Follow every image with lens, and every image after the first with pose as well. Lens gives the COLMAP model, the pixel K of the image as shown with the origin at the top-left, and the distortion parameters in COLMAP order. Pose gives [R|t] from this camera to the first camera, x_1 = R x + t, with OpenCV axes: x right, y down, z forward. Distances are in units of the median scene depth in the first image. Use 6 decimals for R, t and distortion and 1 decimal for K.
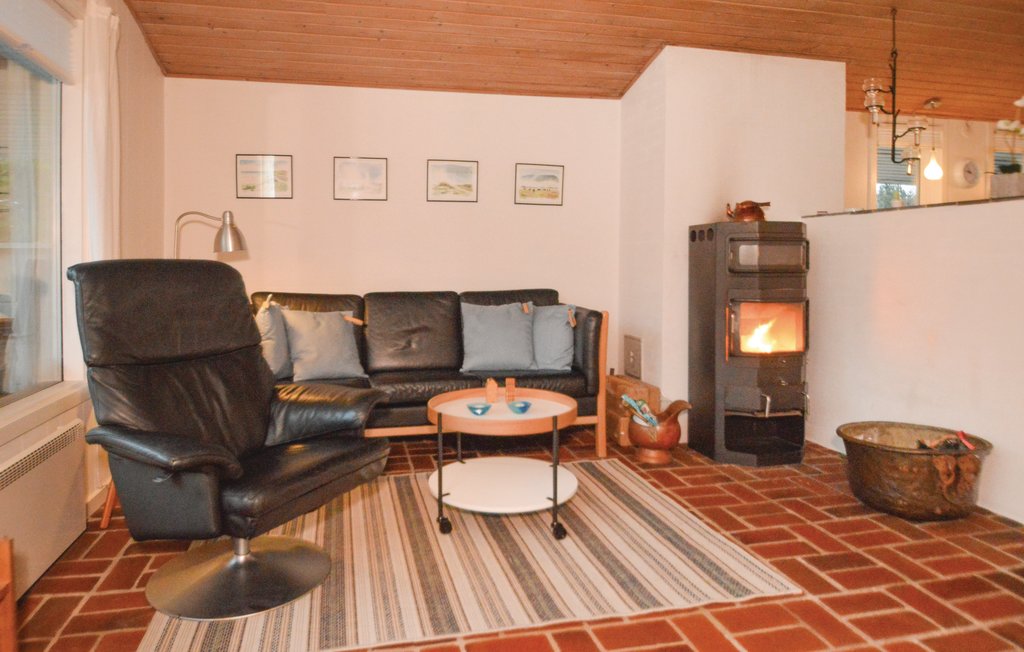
lens RADIAL K [[655.7, 0, 484.2], [0, 655.7, 273.8], [0, 0, 1]] dist [-0.024627, -0.002287]
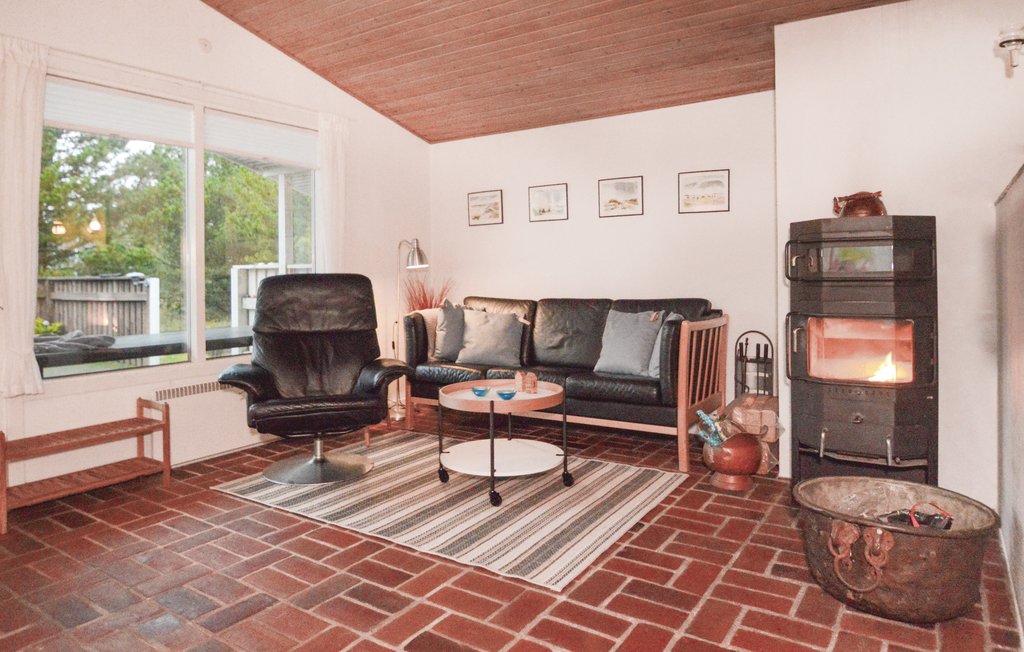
lens RADIAL K [[655.7, 0, 484.2], [0, 655.7, 273.8], [0, 0, 1]] dist [-0.024627, -0.002287]
pose [[0.685952, -0.009687, -0.727583, 0.899668], [-0.002237, 0.999879, -0.015422, 0.002976], [0.727644, 0.012206, 0.685847, 0.151679]]
